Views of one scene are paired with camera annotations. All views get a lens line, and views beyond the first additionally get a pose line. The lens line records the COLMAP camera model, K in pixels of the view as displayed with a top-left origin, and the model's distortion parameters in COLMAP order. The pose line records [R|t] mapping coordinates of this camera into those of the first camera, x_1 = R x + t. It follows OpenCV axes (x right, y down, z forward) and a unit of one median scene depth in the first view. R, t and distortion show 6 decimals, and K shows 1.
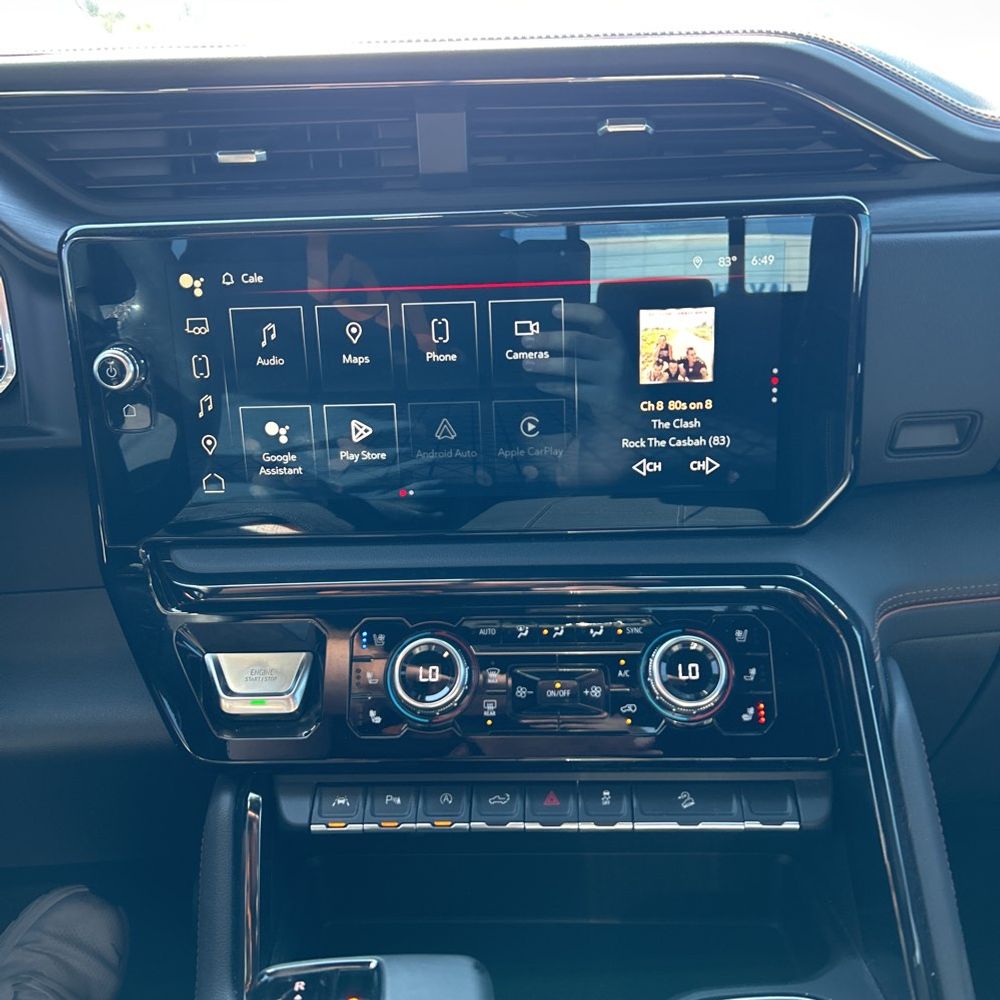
lens RADIAL K [[999.6, 0, 501.1], [0, 999.6, 501.0], [0, 0, 1]] dist [0.018936, 0.000000]
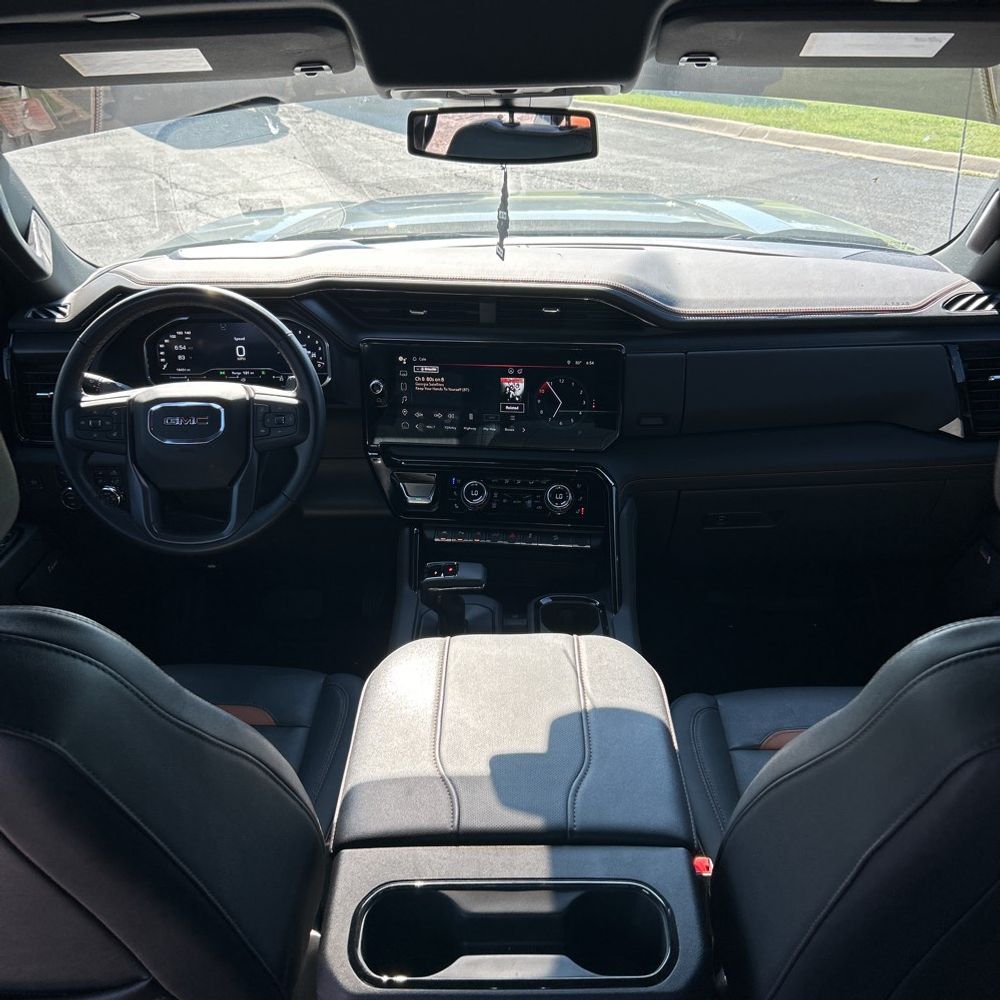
lens RADIAL K [[999.6, 0, 499.5], [0, 999.6, 502.7], [0, 0, 1]] dist [0.018936, 0.000000]
pose [[0.998303, 0.054607, -0.020247, 0.066223], [-0.051742, 0.991171, 0.122075, -0.173575], [0.026734, -0.120821, 0.992314, -2.026753]]
